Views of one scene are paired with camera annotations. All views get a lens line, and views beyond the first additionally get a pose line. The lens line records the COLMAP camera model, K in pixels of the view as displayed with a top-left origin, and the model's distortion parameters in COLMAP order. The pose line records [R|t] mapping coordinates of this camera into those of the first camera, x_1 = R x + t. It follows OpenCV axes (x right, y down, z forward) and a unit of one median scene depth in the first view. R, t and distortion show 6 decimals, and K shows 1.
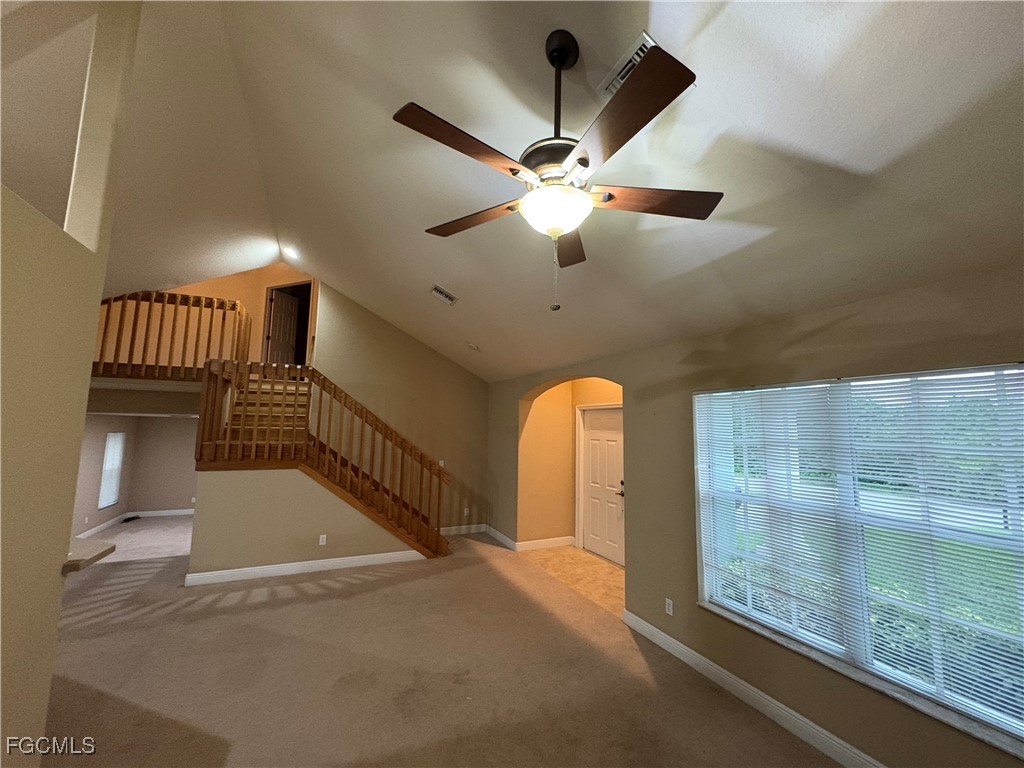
lens RADIAL K [[408.0, 0, 511.7], [0, 408.0, 384.0], [0, 0, 1]] dist [-0.000787, 0.000877]
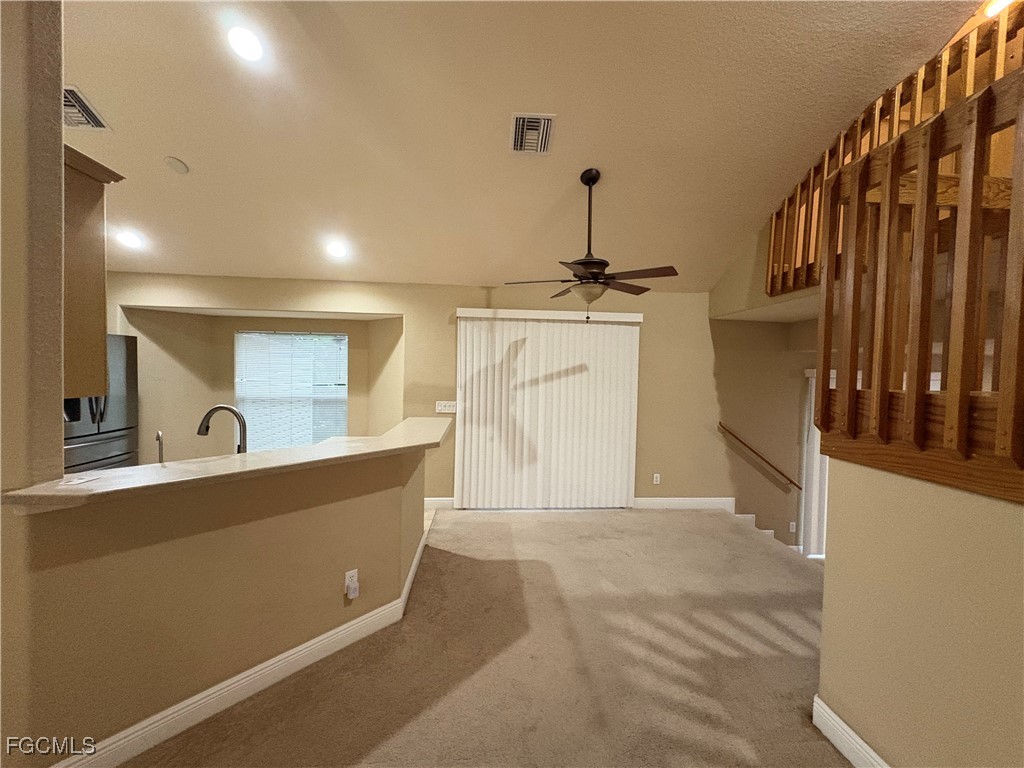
lens RADIAL K [[408.0, 0, 513.3], [0, 408.0, 380.7], [0, 0, 1]] dist [-0.000787, 0.000877]
pose [[-0.358334, -0.006826, -0.933569, -0.307330], [0.065614, 0.997316, -0.032477, 0.145152], [0.931285, -0.072893, -0.356924, 0.939633]]
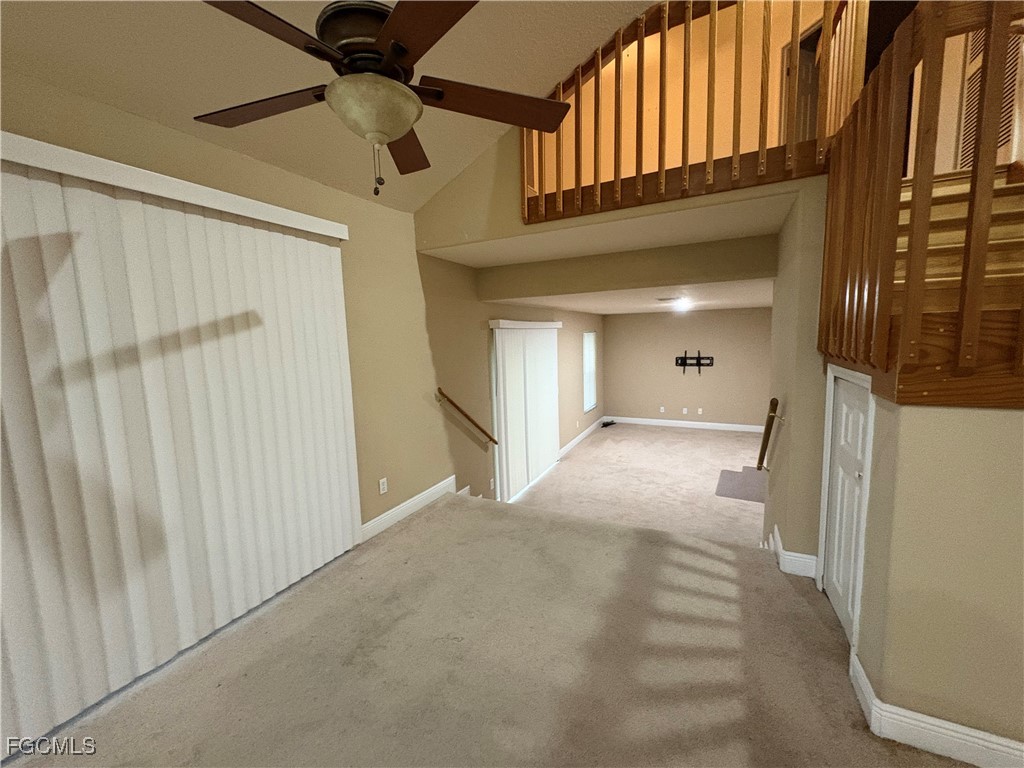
lens RADIAL K [[408.0, 0, 512.8], [0, 408.0, 381.9], [0, 0, 1]] dist [-0.000787, 0.000877]
pose [[0.615279, 0.052935, -0.786530, -0.773508], [0.122798, 0.979127, 0.161958, 0.122841], [0.778686, -0.196234, 0.595936, 0.656120]]
